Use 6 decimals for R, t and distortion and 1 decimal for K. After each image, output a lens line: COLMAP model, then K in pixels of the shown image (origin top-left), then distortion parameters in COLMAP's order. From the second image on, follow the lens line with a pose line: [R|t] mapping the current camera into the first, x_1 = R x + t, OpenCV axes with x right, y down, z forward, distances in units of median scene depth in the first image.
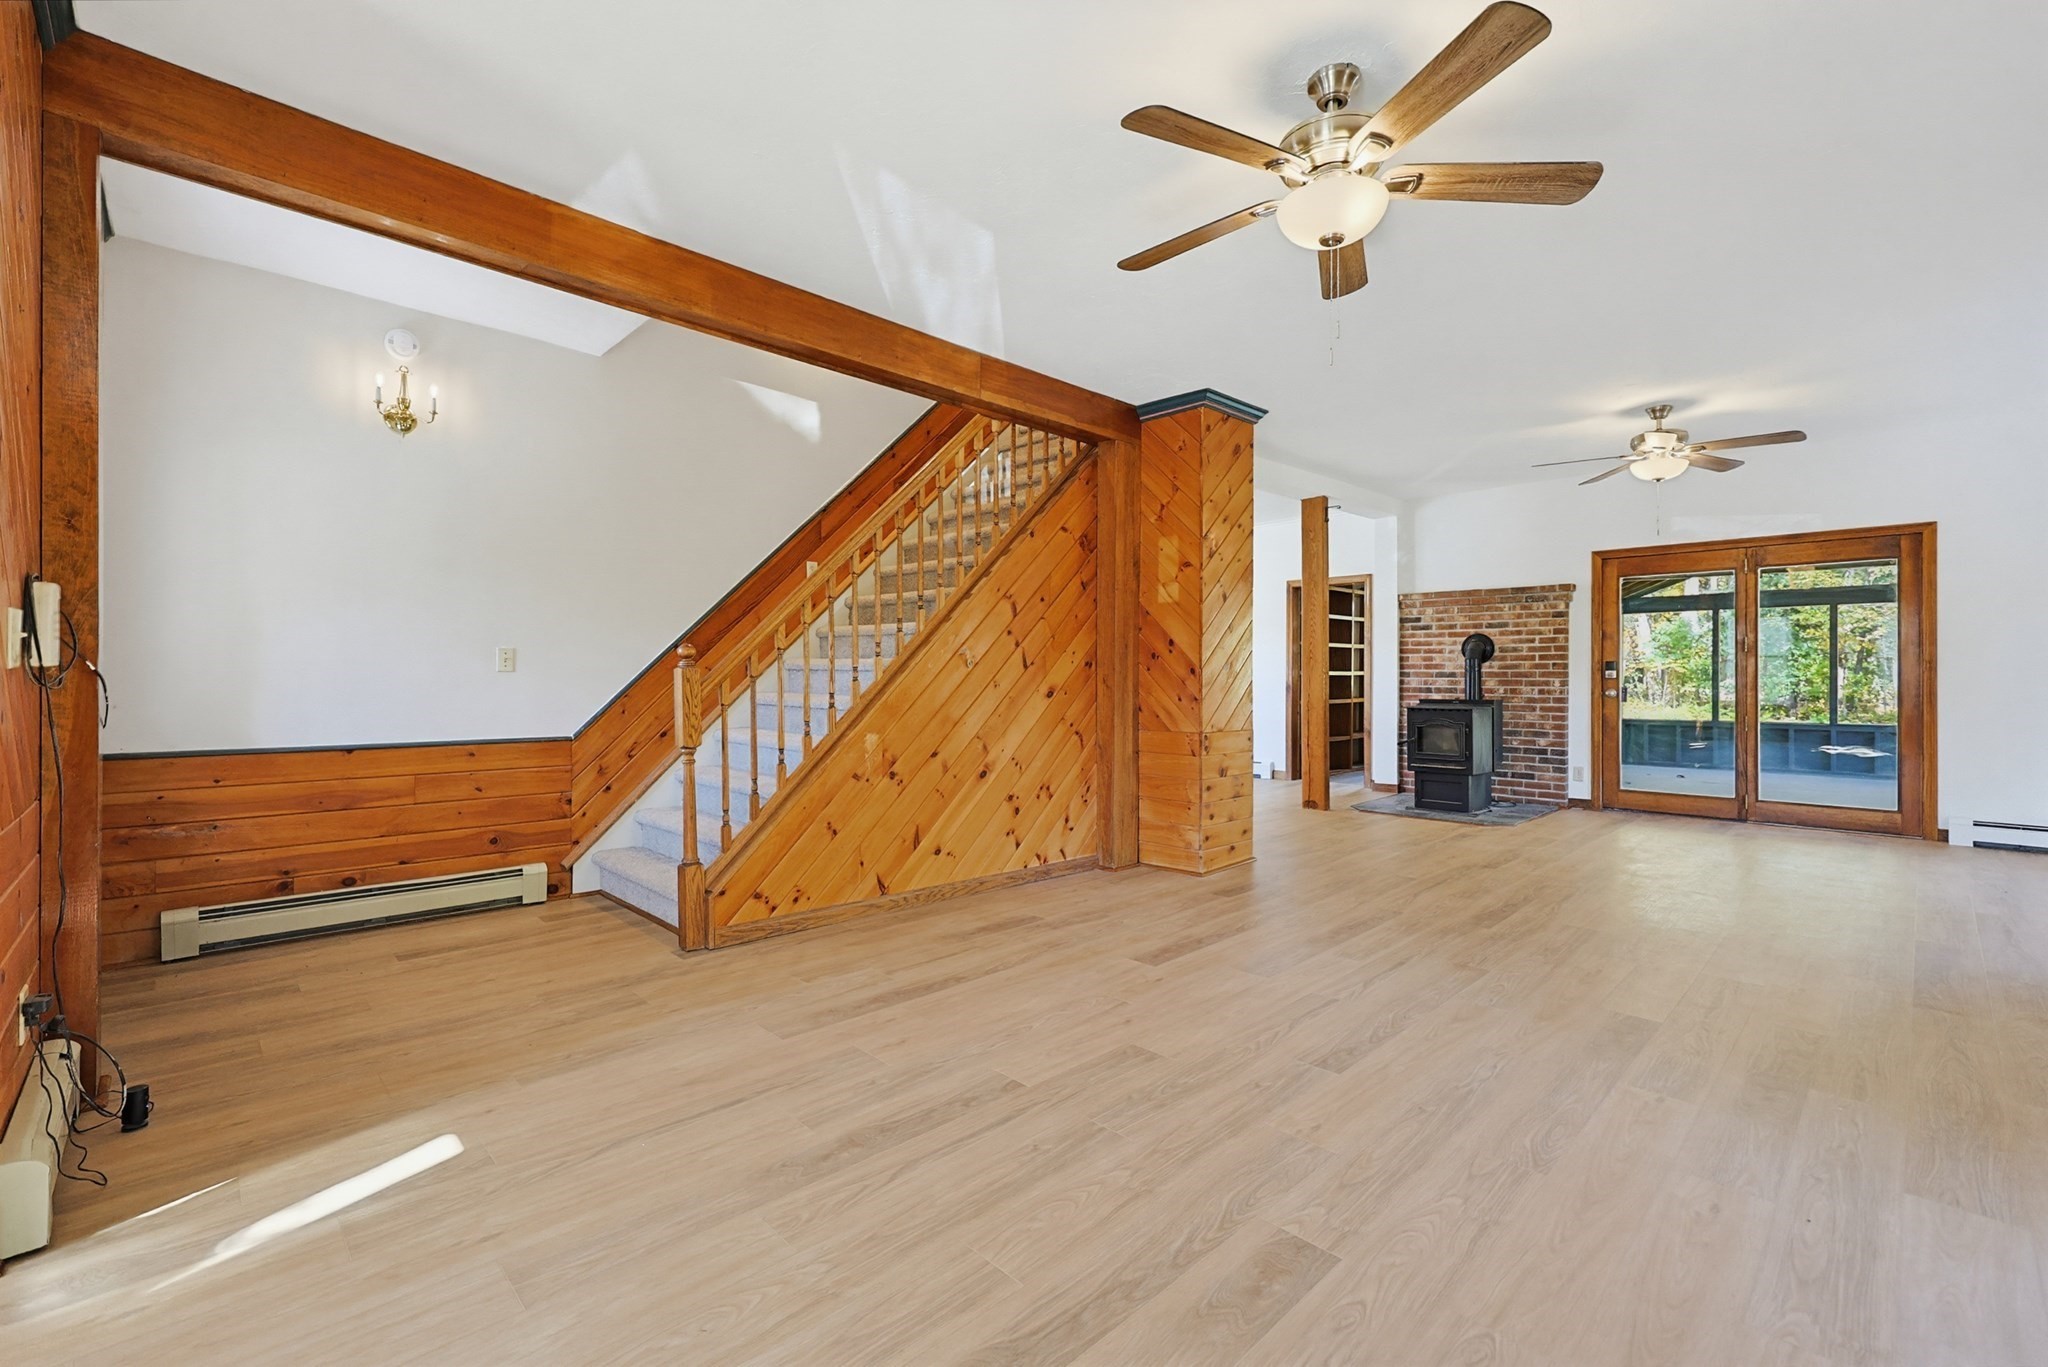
lens RADIAL K [[866.9, 0, 1025.1], [0, 866.9, 669.8], [0, 0, 1]] dist [-0.002440, -0.000273]
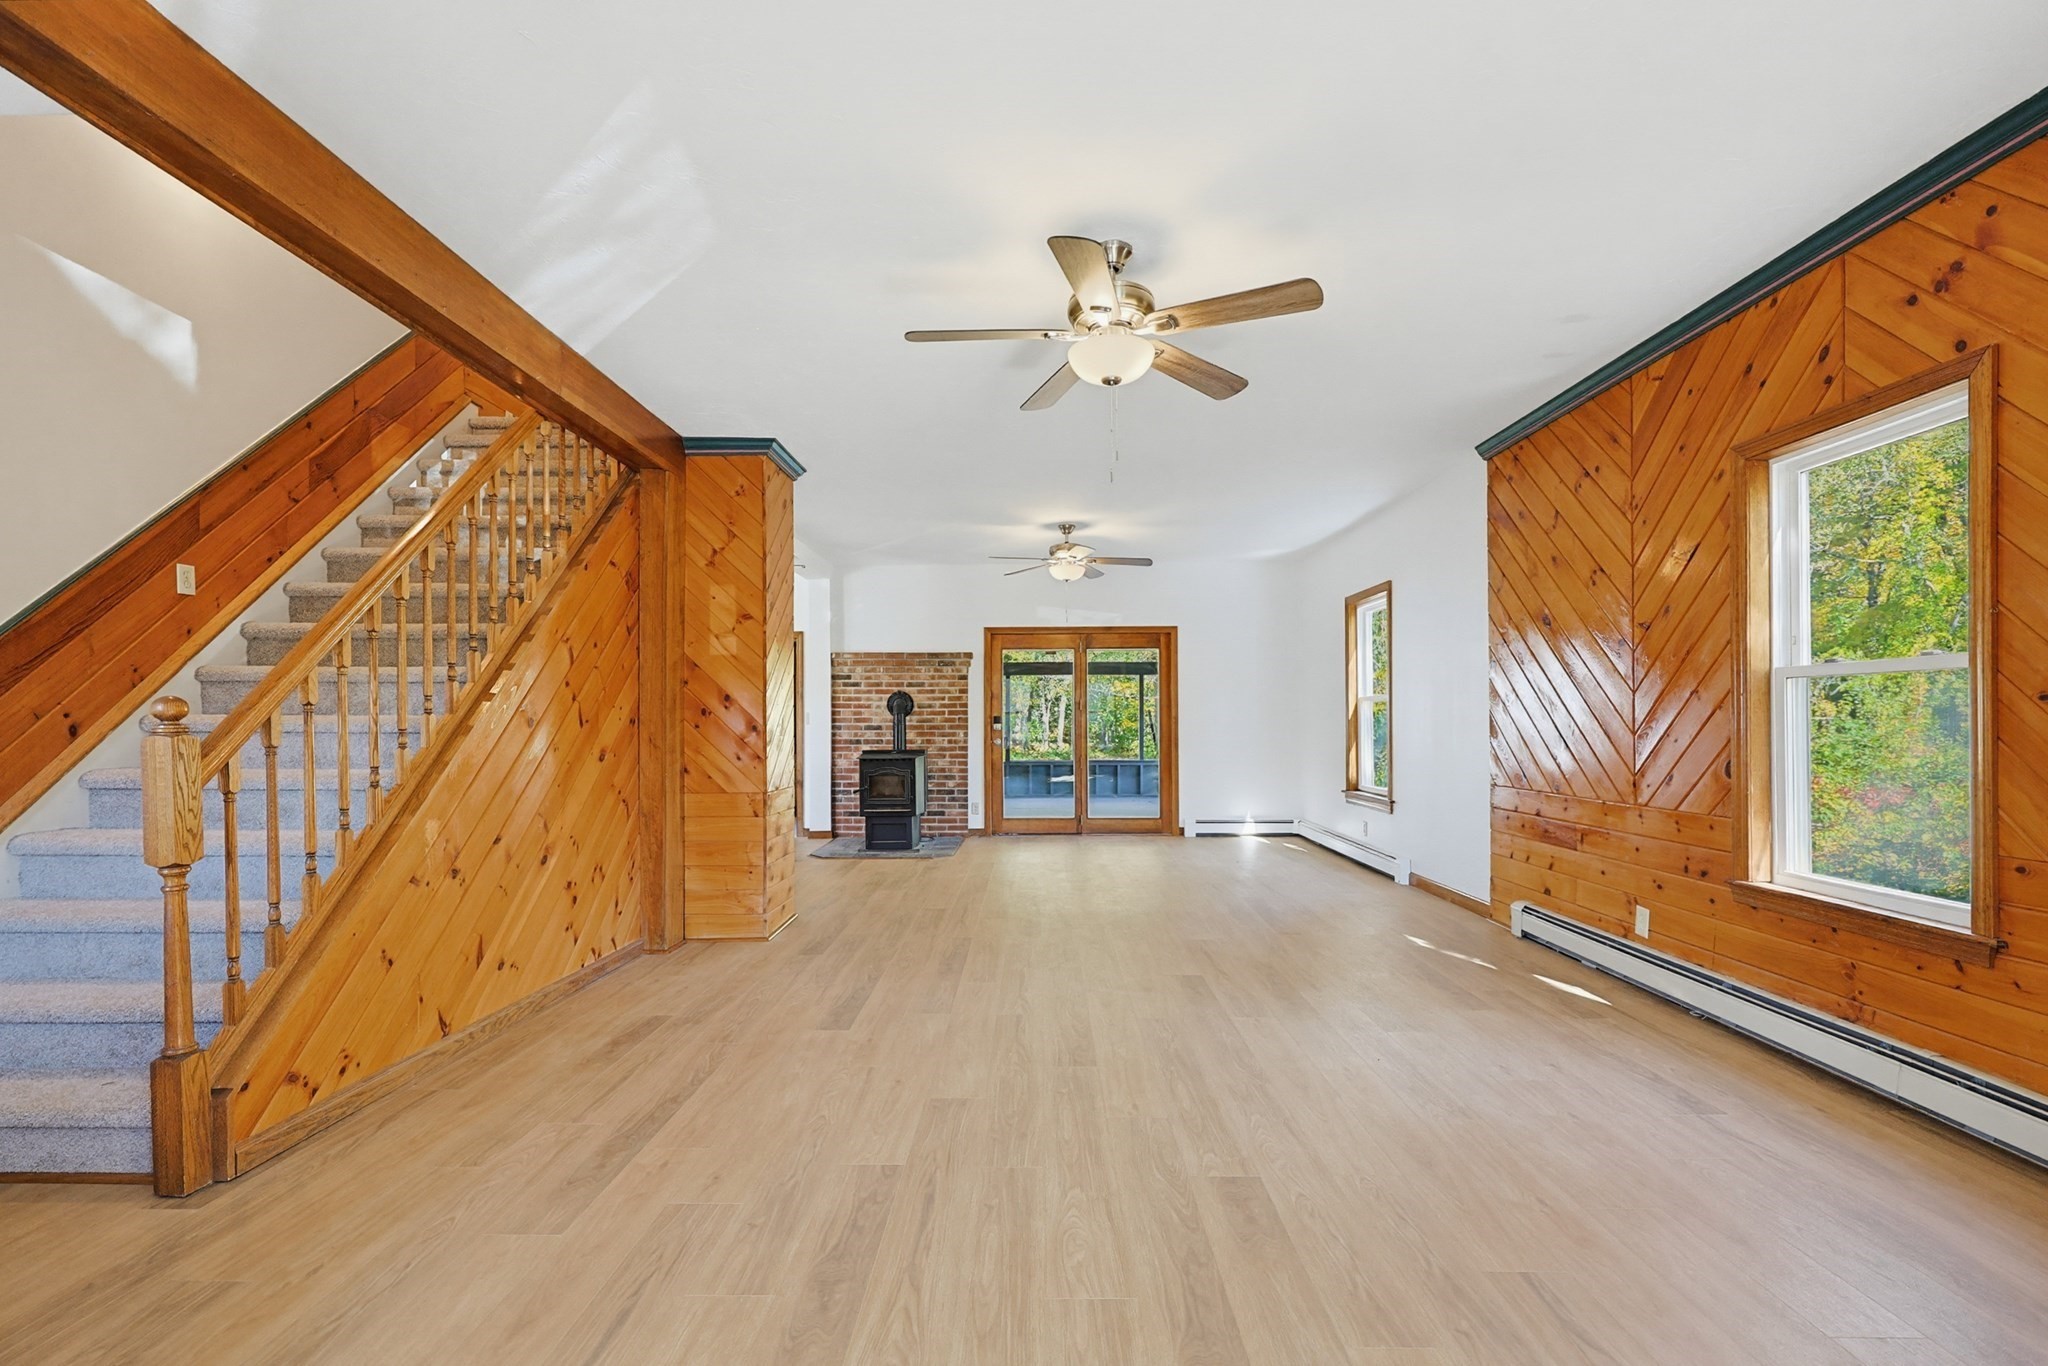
lens RADIAL K [[886.0, 0, 1021.4], [0, 886.0, 711.8], [0, 0, 1]] dist [-0.008584, 0.000208]
pose [[0.709255, 0.005241, 0.704932, -0.239961], [0.000150, 0.999971, -0.007585, -0.007977], [-0.704952, 0.005486, 0.709234, 0.081696]]
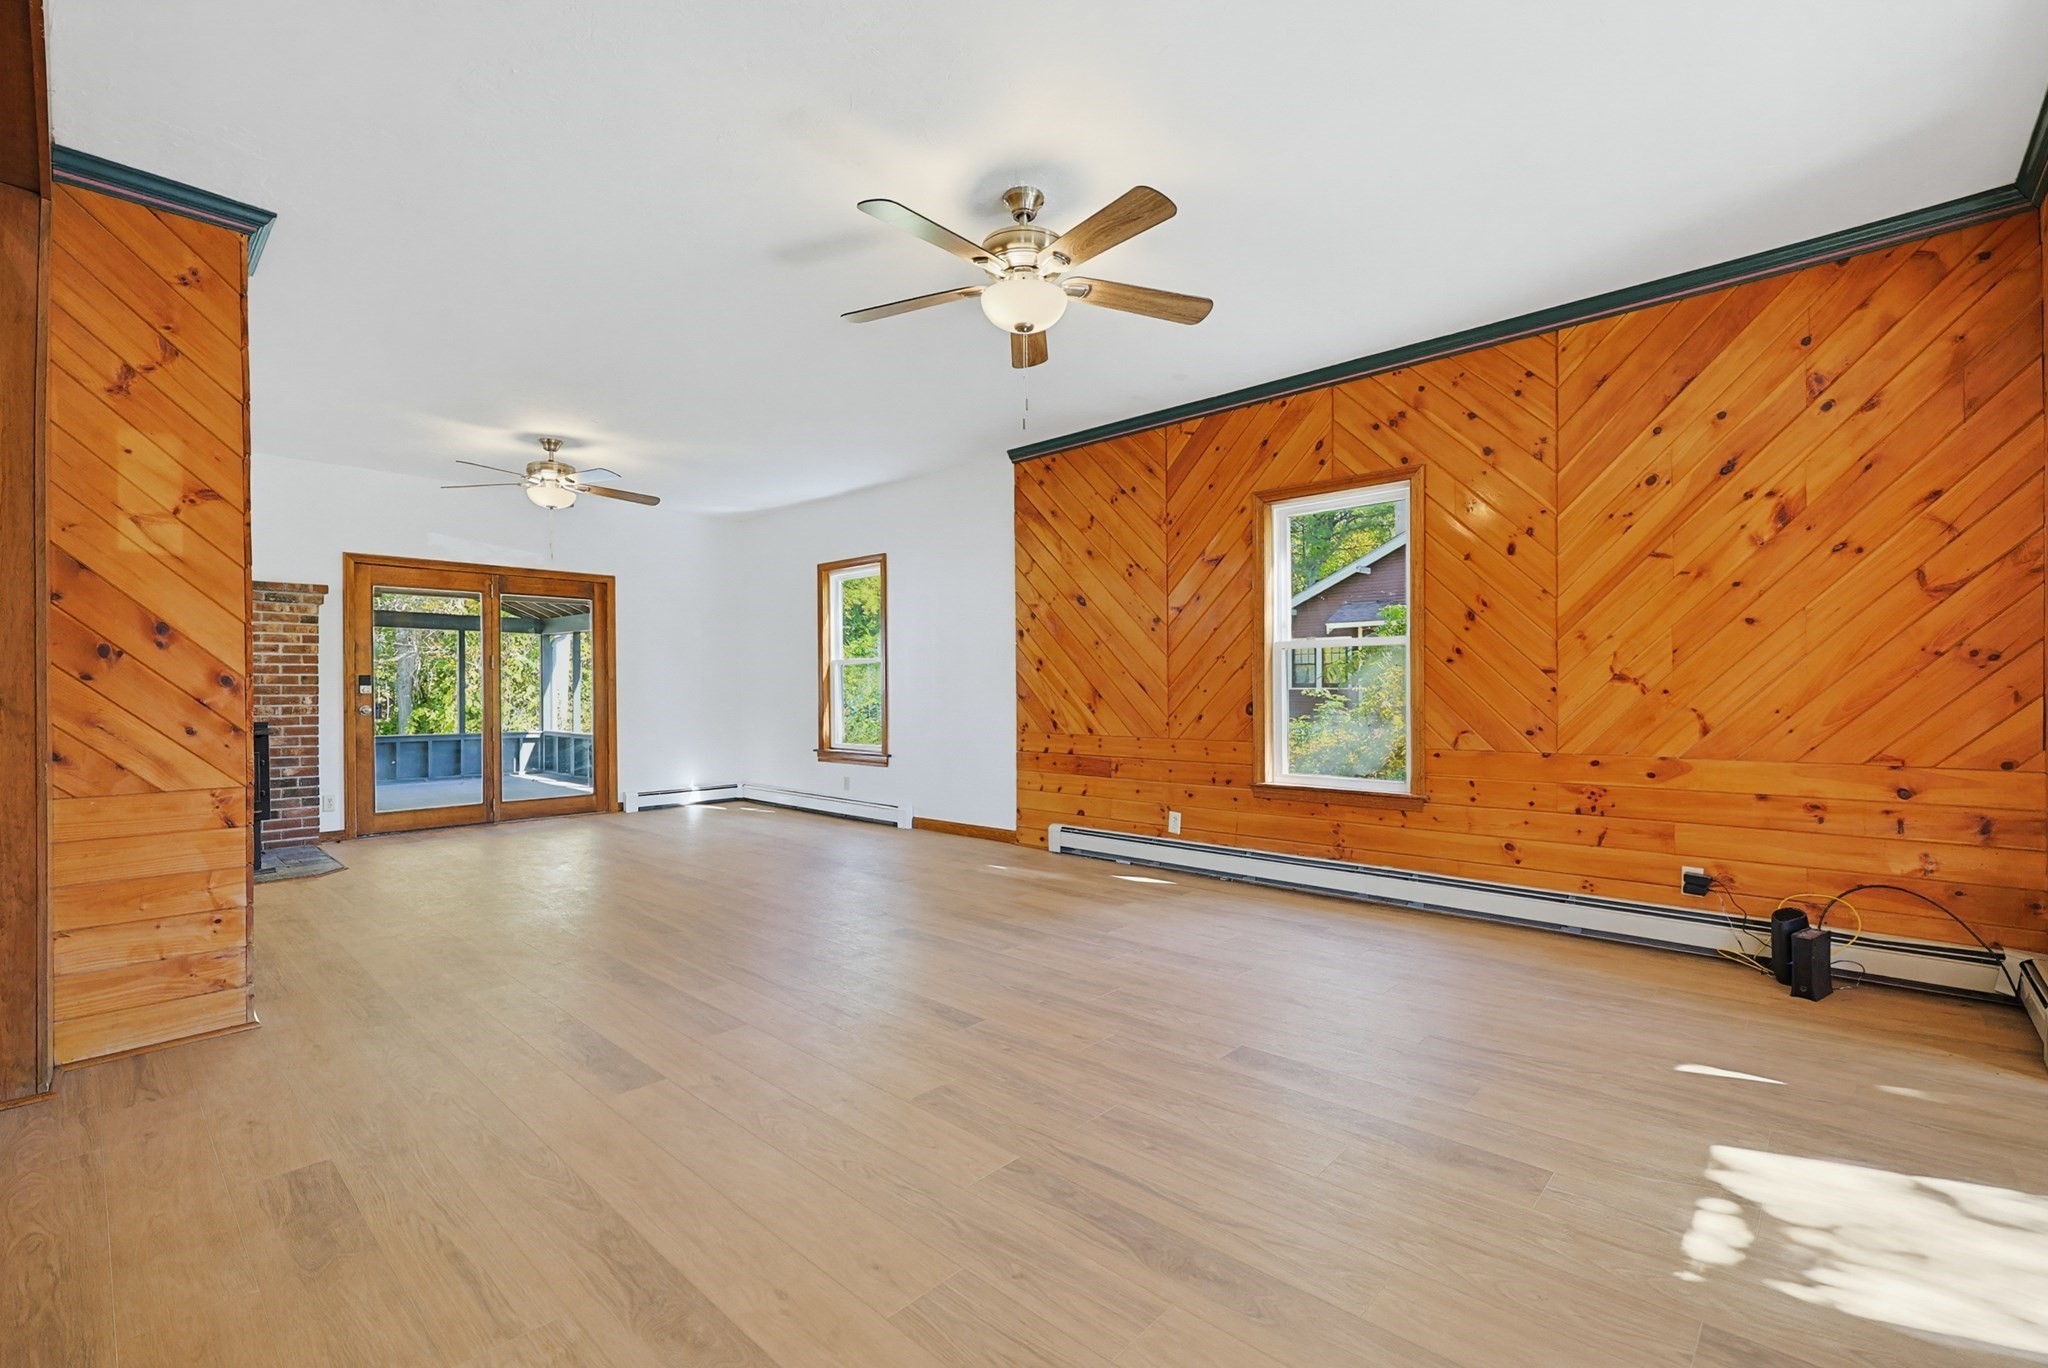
lens RADIAL K [[884.5, 0, 1024.0], [0, 884.5, 684.0], [0, 0, 1]] dist [-0.000432, -0.000230]
pose [[-0.046369, 0.005747, 0.998908, -0.351263], [-0.000109, 0.999983, -0.005758, 0.005551], [-0.998924, -0.000376, -0.046368, 0.413697]]
